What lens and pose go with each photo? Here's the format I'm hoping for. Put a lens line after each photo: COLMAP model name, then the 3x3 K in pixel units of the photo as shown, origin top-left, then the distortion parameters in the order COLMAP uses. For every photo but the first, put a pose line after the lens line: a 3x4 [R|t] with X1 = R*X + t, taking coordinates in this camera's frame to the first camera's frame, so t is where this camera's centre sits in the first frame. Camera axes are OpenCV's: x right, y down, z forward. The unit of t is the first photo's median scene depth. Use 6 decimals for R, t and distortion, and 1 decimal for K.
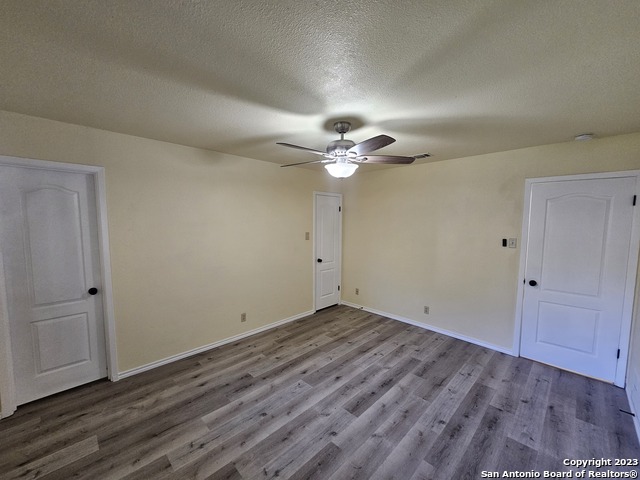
lens RADIAL K [[258.5, 0, 319.6], [0, 258.5, 239.6], [0, 0, 1]] dist [0.008255, 0.000201]
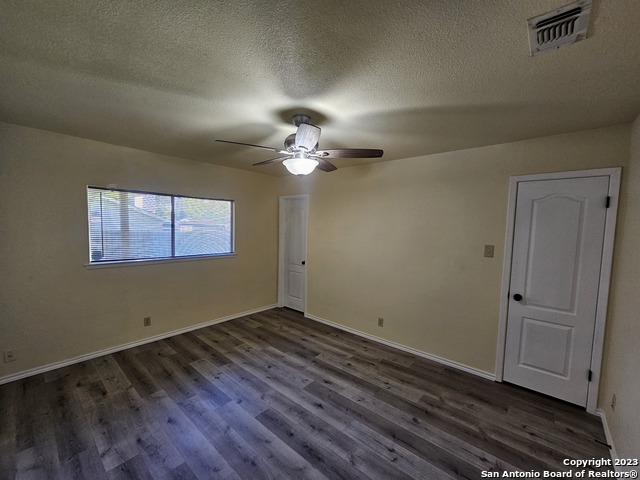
lens RADIAL K [[258.5, 0, 319.5], [0, 258.5, 244.1], [0, 0, 1]] dist [0.008255, 0.000201]
pose [[0.088101, 0.066493, -0.993890, 0.819124], [-0.092518, 0.994003, 0.058299, -0.045725], [0.991806, 0.086817, 0.093725, 0.802484]]
